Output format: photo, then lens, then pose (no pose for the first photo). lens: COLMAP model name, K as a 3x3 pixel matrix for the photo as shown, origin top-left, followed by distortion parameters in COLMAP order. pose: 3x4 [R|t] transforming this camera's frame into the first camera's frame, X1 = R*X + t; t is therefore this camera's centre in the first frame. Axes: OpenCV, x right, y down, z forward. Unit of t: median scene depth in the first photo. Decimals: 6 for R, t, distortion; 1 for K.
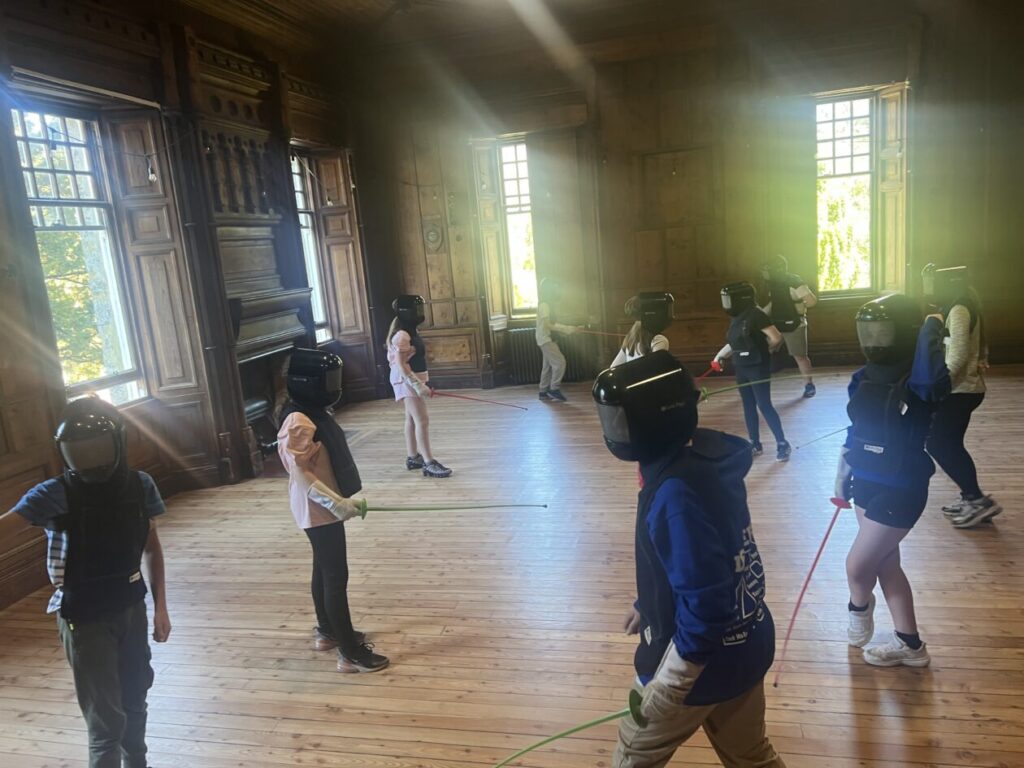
lens RADIAL K [[765.3, 0, 506.5], [0, 765.3, 383.4], [0, 0, 1]] dist [0.048340, -0.054953]
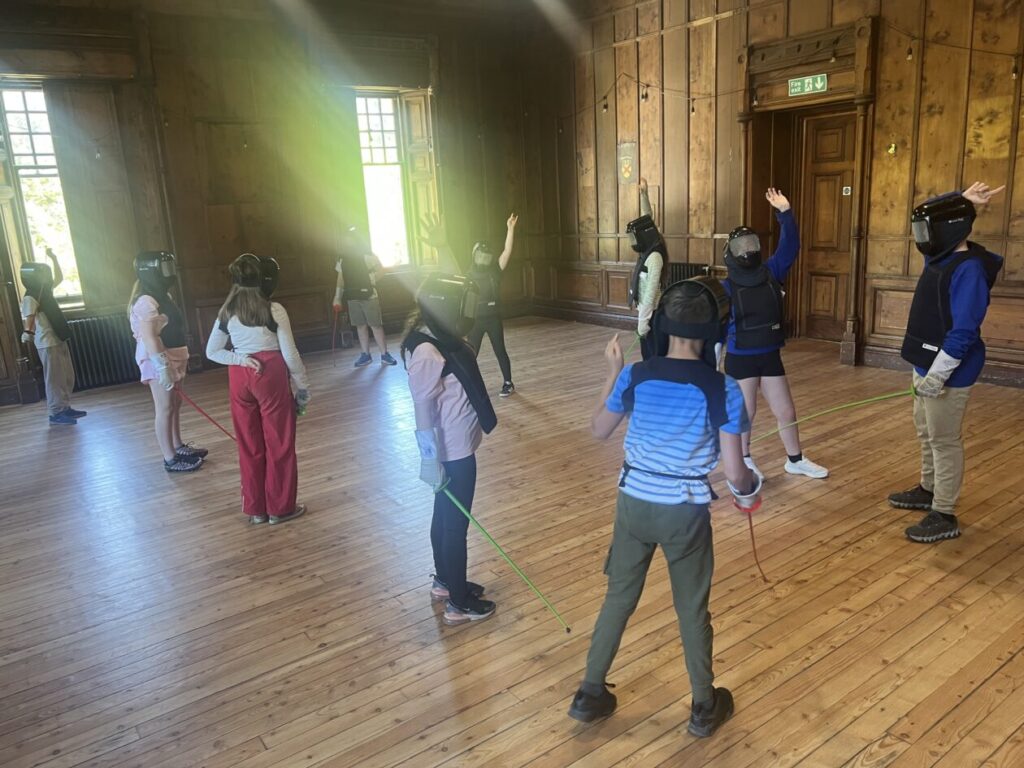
lens RADIAL K [[765.3, 0, 509.7], [0, 765.3, 377.2], [0, 0, 1]] dist [0.048340, -0.054953]
pose [[0.650750, -0.123020, 0.749260, -0.406040], [0.136650, 0.989650, 0.043806, 0.019434], [-0.746895, 0.073880, 0.660825, 0.175559]]
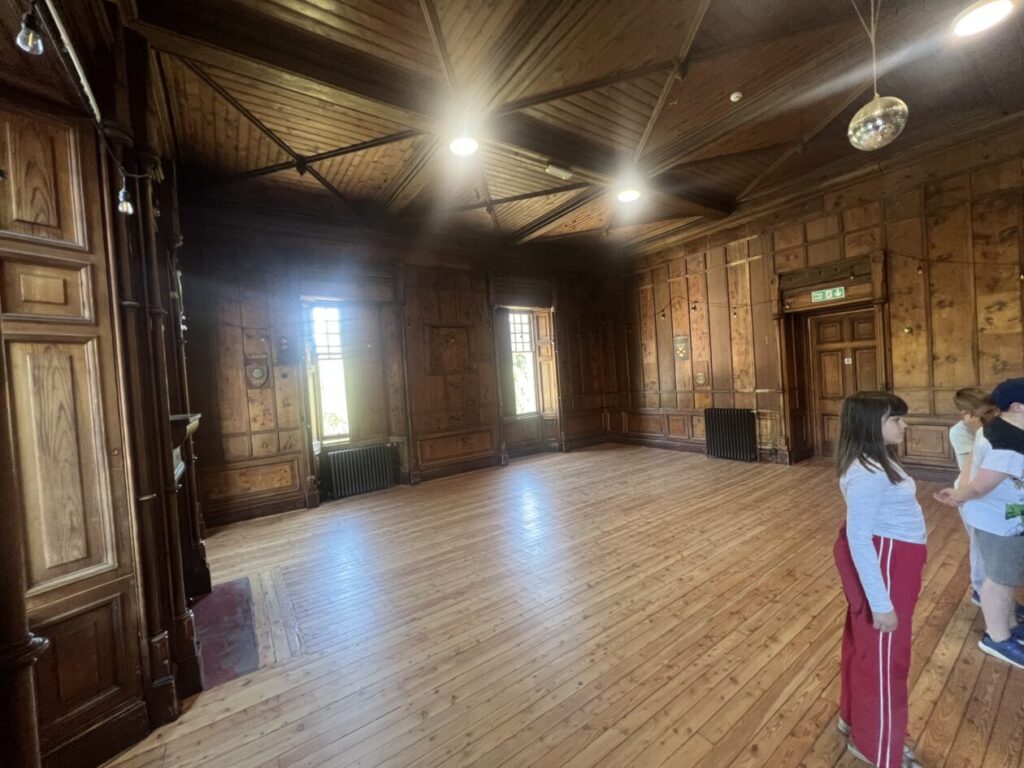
lens RADIAL K [[410.2, 0, 511.9], [0, 410.2, 385.9], [0, 0, 1]] dist [-0.004249, 0.000182]
pose [[0.667586, 0.029414, 0.743952, -0.396296], [0.145254, 0.974874, -0.168887, -0.032008], [-0.730226, 0.220808, 0.646539, 0.497721]]
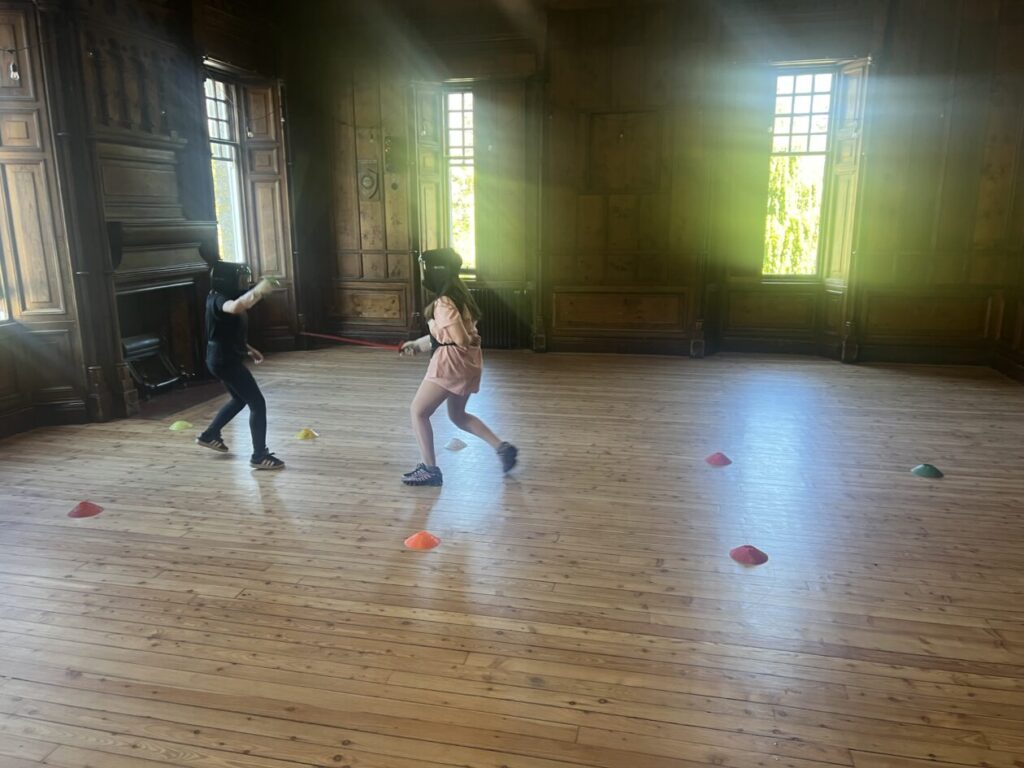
lens RADIAL K [[765.3, 0, 507.1], [0, 765.3, 388.0], [0, 0, 1]] dist [0.048340, -0.054953]
pose [[0.996502, 0.079846, 0.024684, 0.098892], [-0.080780, 0.995949, 0.039505, 0.012084], [-0.021430, -0.041361, 0.998914, 0.057609]]
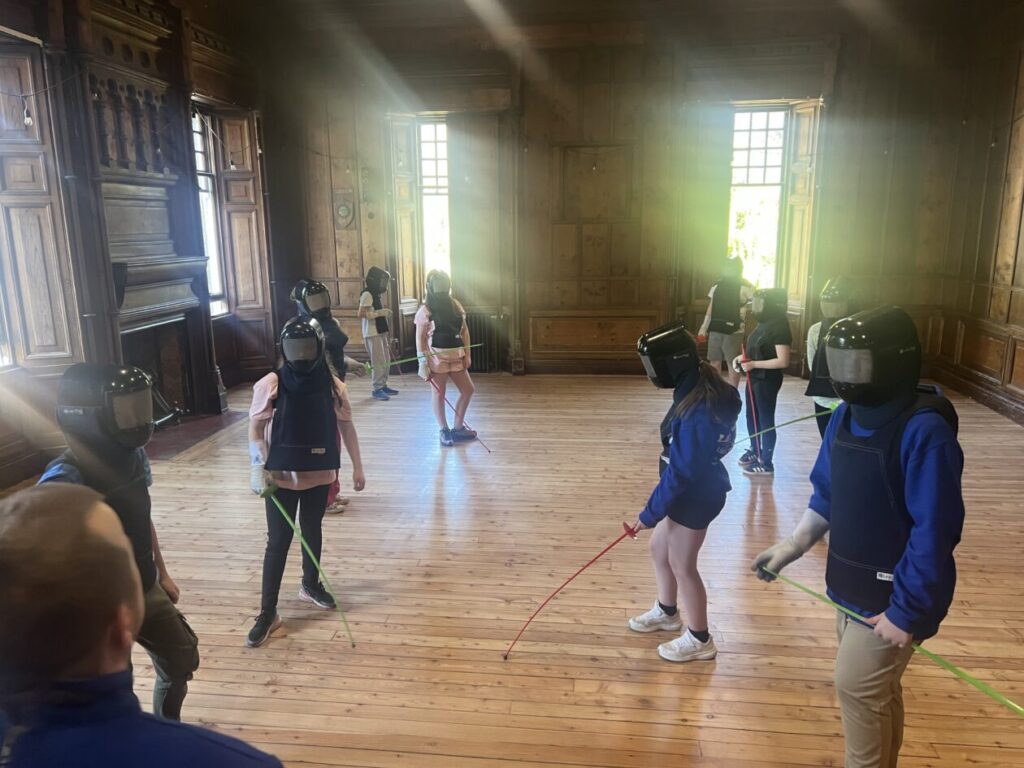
lens RADIAL K [[765.3, 0, 507.9], [0, 765.3, 389.4], [0, 0, 1]] dist [0.048340, -0.054953]
pose [[0.990709, 0.052074, 0.125634, -0.003218], [-0.055429, 0.998189, 0.023362, -0.006644], [-0.124190, -0.030108, 0.991802, 0.027066]]
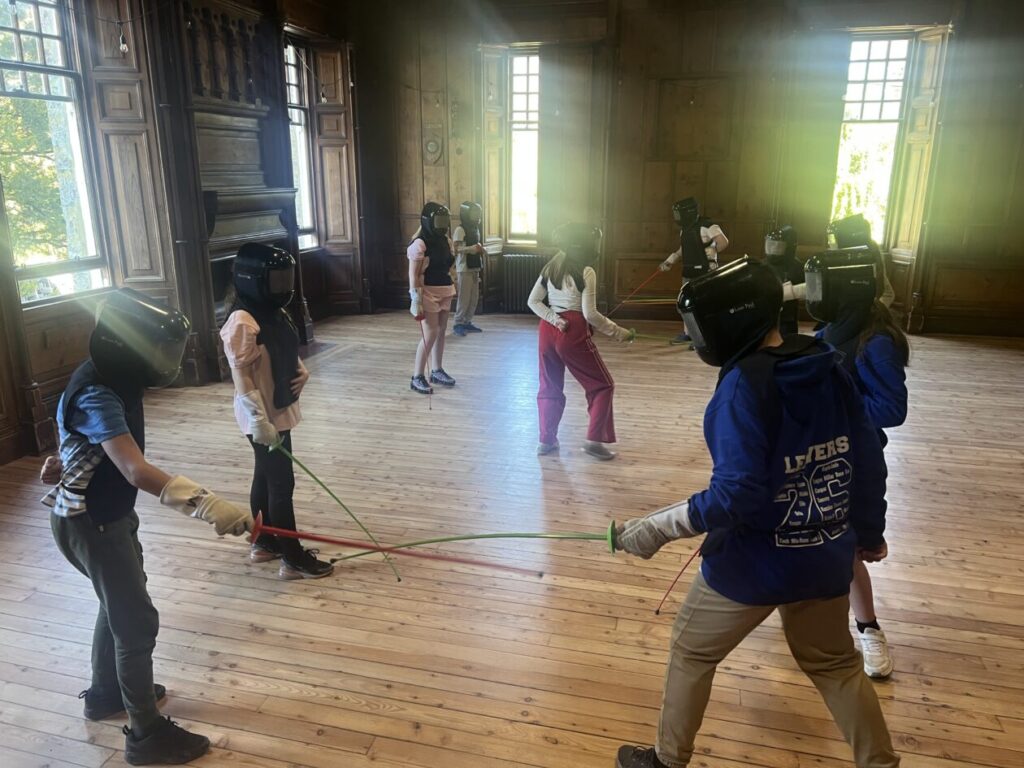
lens RADIAL K [[765.3, 0, 506.6], [0, 765.3, 385.1], [0, 0, 1]] dist [0.048340, -0.054953]
pose [[0.995721, 0.092123, 0.007288, 0.021384], [-0.092400, 0.991279, 0.093955, 0.002560], [0.001431, -0.094227, 0.995550, 0.036679]]
